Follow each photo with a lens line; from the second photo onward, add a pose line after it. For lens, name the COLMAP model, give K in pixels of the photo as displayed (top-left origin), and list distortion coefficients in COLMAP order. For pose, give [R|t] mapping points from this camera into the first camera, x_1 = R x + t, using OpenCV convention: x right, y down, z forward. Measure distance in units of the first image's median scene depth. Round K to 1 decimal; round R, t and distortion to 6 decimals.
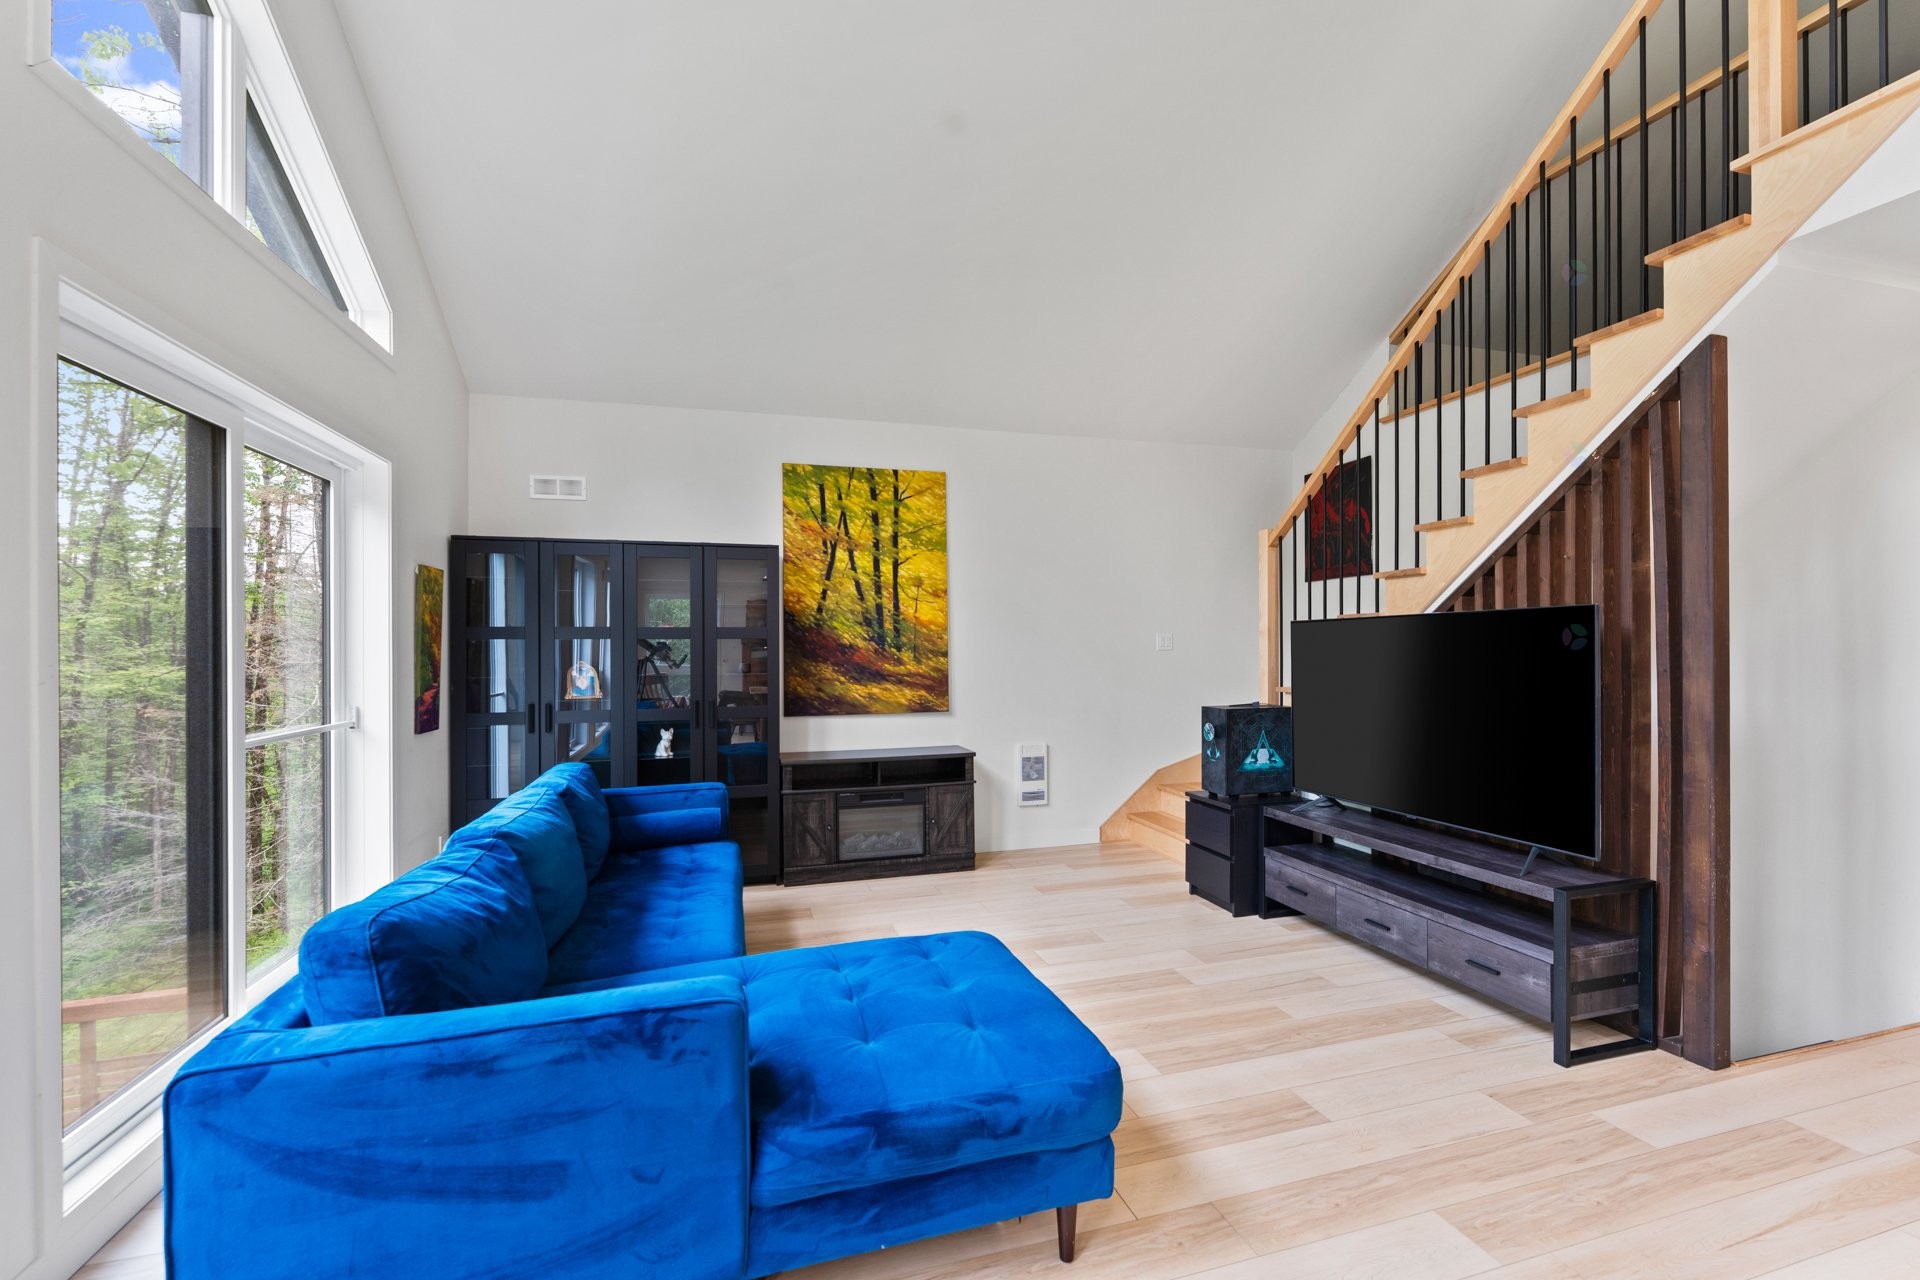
lens RADIAL K [[812.2, 0, 961.3], [0, 812.2, 641.0], [0, 0, 1]] dist [0.000698, -0.000319]
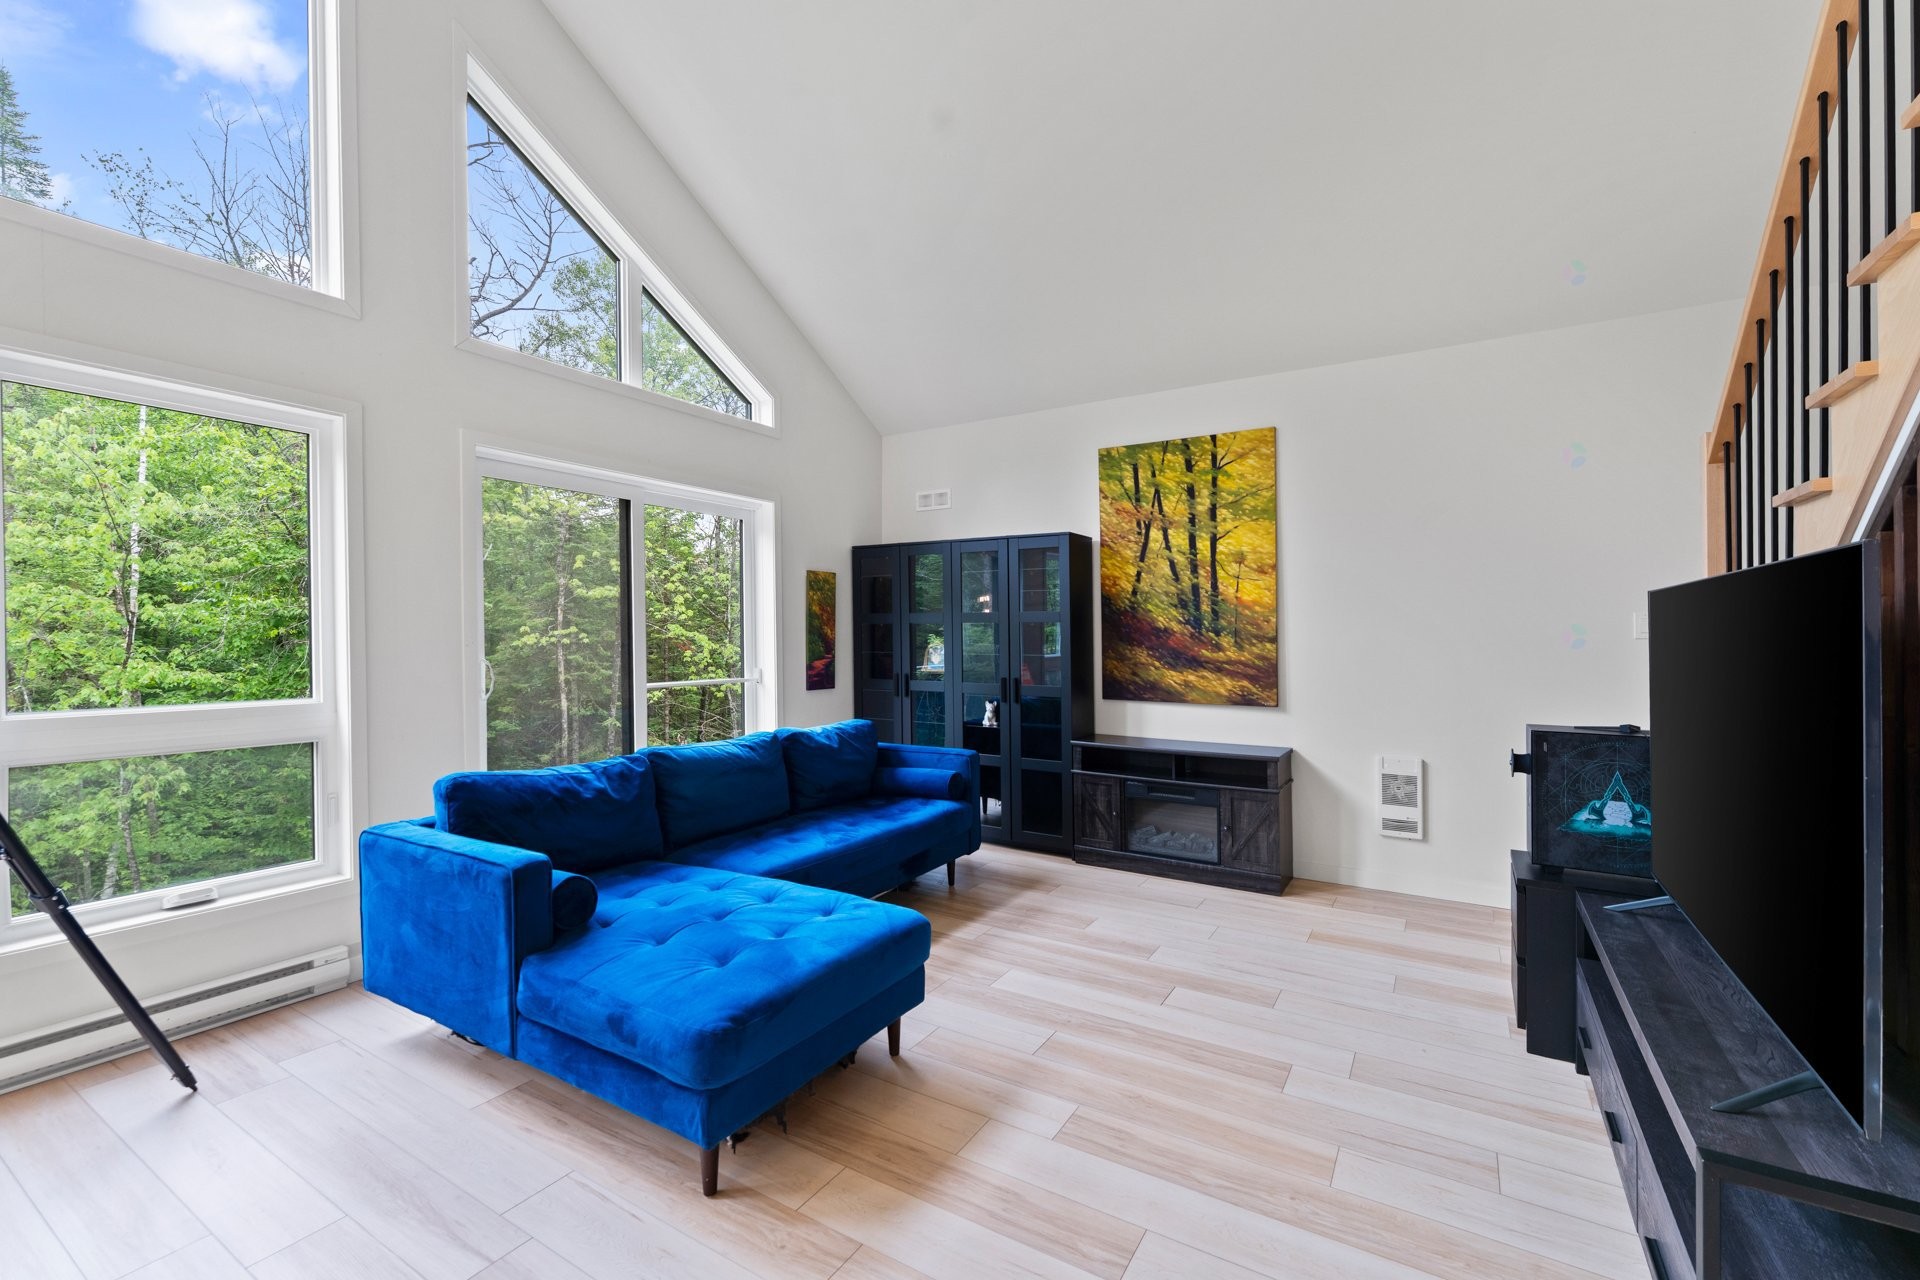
lens RADIAL K [[812.2, 0, 958.5], [0, 812.2, 632.3], [0, 0, 1]] dist [0.000698, -0.000319]
pose [[0.667309, 0.007472, -0.744743, 0.410592], [0.000716, 0.999943, 0.010674, -0.001147], [0.744780, -0.007656, 0.667266, 0.187036]]
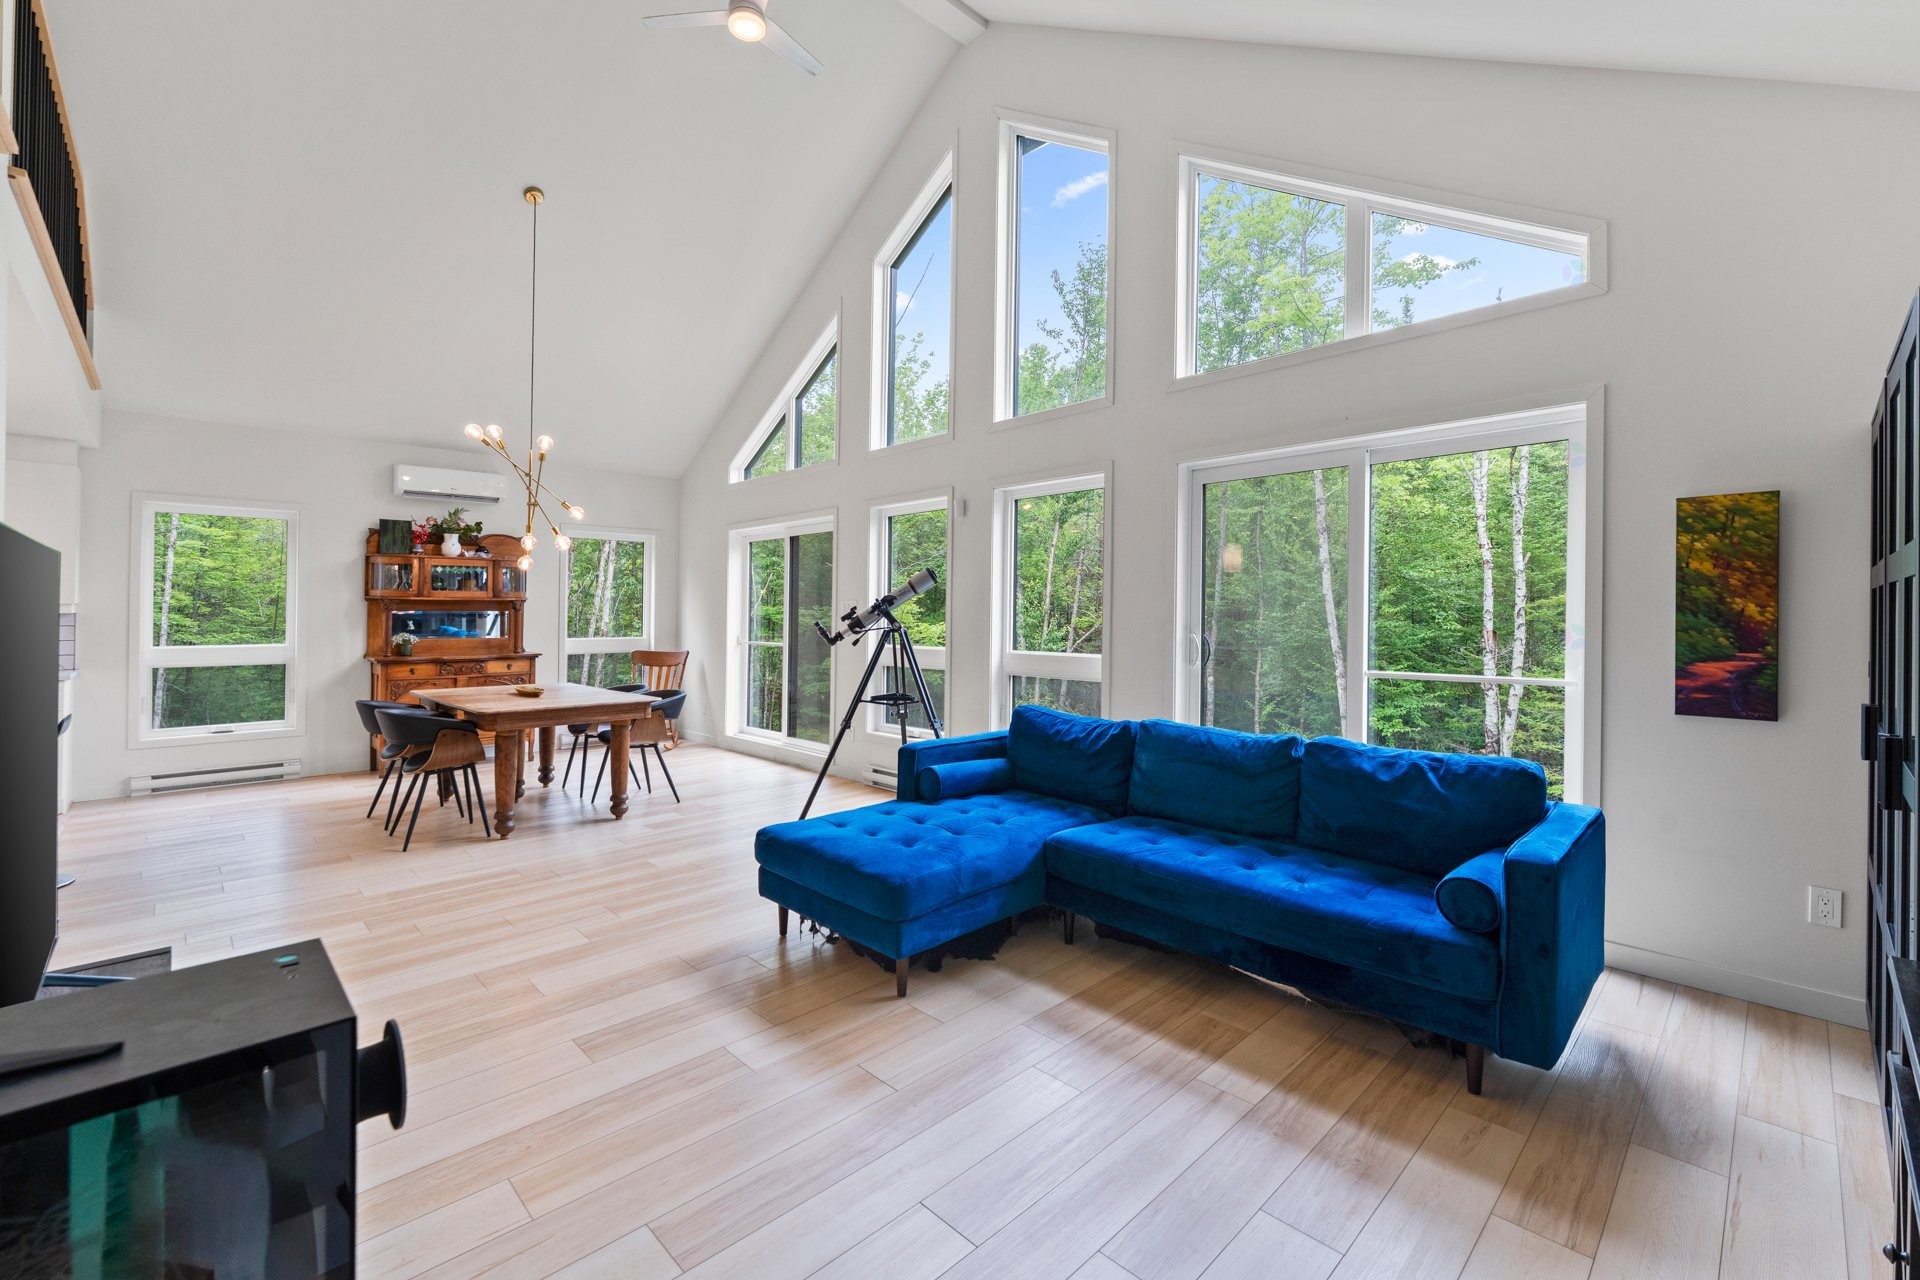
lens RADIAL K [[812.2, 0, 957.0], [0, 812.2, 611.2], [0, 0, 1]] dist [0.000698, -0.000319]
pose [[-0.885738, 0.009449, -0.464090, 0.228324], [0.014189, 0.999877, -0.006722, 0.007494], [0.463969, -0.012539, -0.885762, 1.023102]]
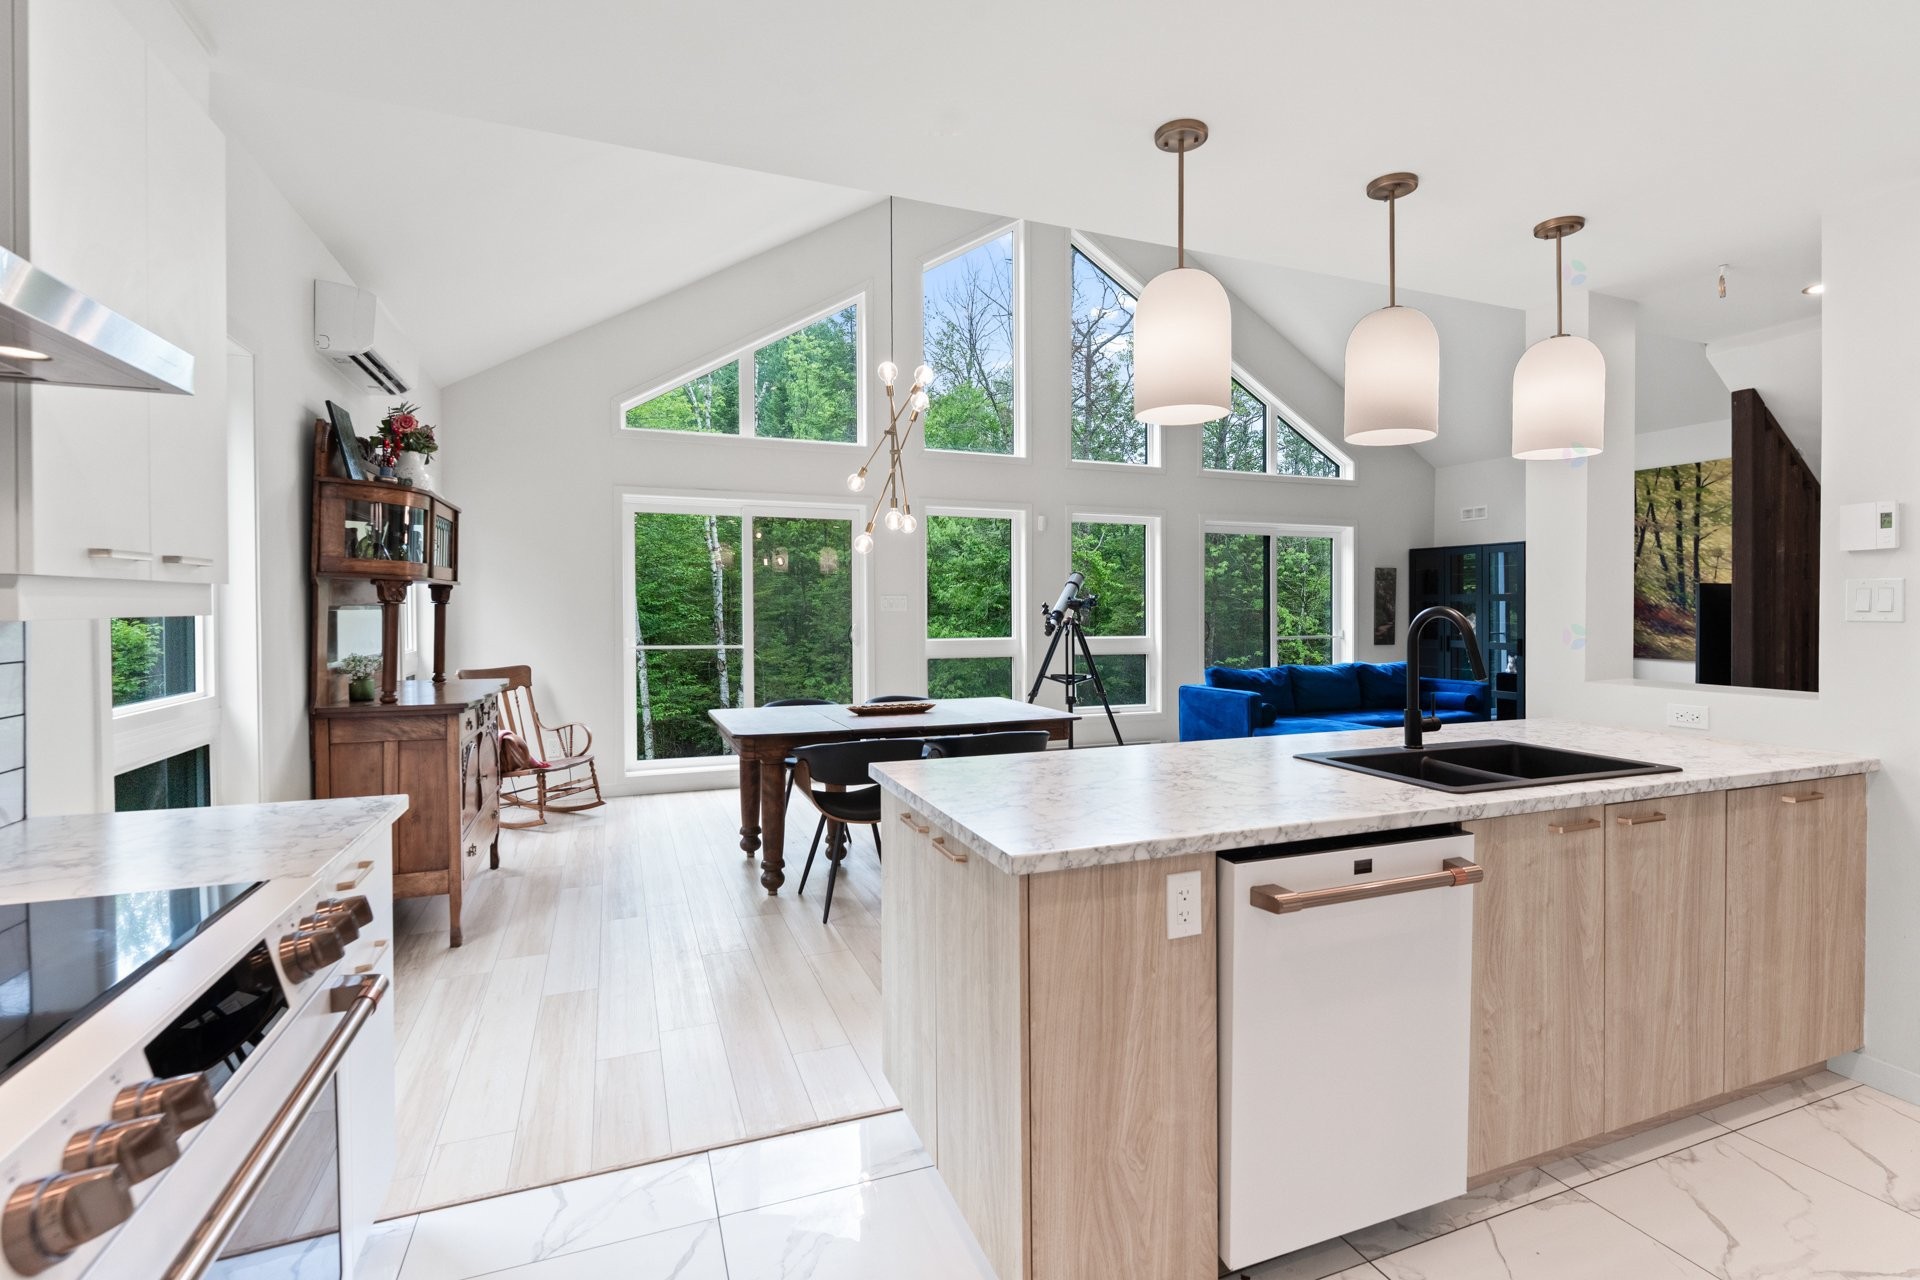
lens RADIAL K [[855.0, 0, 973.4], [0, 855.0, 632.3], [0, 0, 1]] dist [-0.002325, 0.000377]
pose [[0.090955, 0.037996, -0.995130, 1.132912], [0.009202, 0.999197, 0.038992, -0.015026], [0.995813, -0.012704, 0.090532, -0.216505]]
